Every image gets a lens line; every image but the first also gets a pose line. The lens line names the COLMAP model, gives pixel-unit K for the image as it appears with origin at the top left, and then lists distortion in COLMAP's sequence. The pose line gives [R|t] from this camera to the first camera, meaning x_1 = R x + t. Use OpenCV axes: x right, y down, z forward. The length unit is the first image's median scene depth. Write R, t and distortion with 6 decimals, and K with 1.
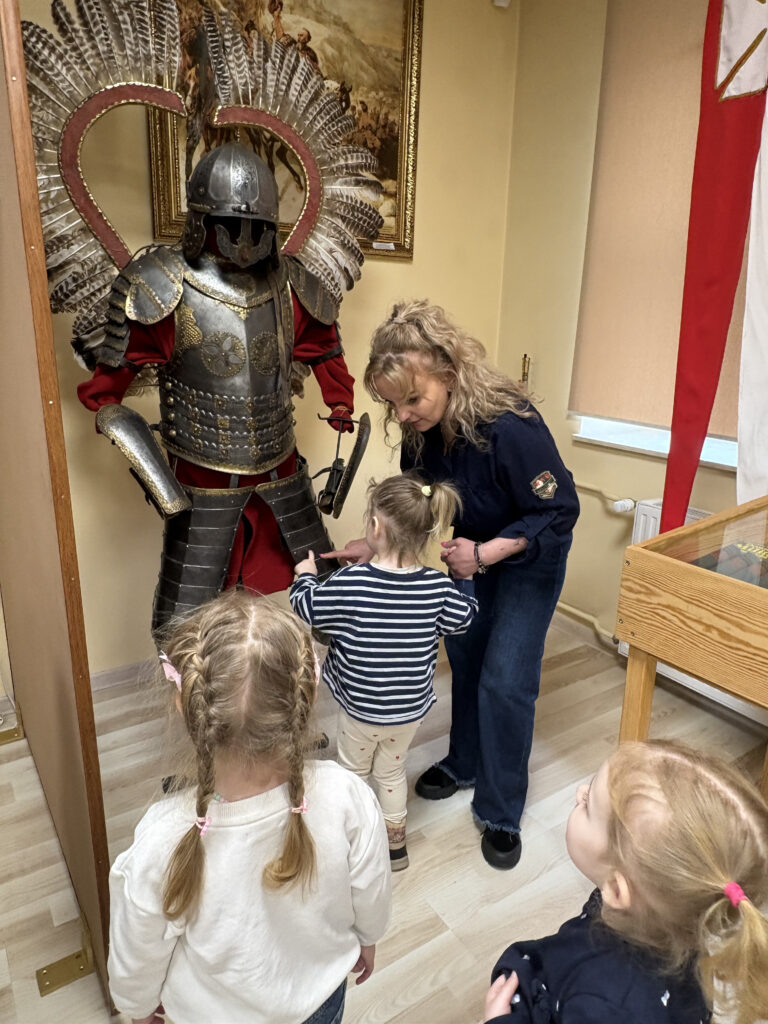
lens RADIAL K [[690.4, 0, 381.8], [0, 690.4, 511.2], [0, 0, 1]] dist [-0.003698, 0.001771]
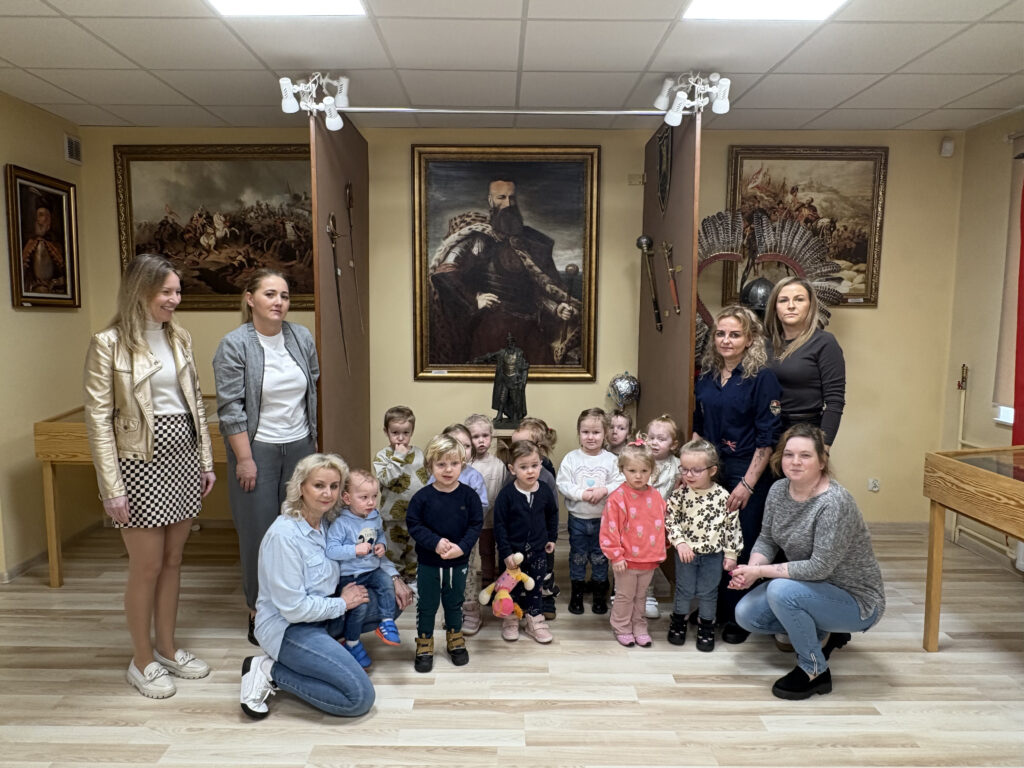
lens RADIAL K [[690.4, 0, 508.7], [0, 690.4, 384.8], [0, 0, 1]] dist [-0.003698, 0.001771]
pose [[0.836665, 0.040124, -0.546243, 0.246415], [-0.134767, 0.981733, -0.134306, 0.181286], [0.530876, 0.185984, 0.826789, -0.905633]]
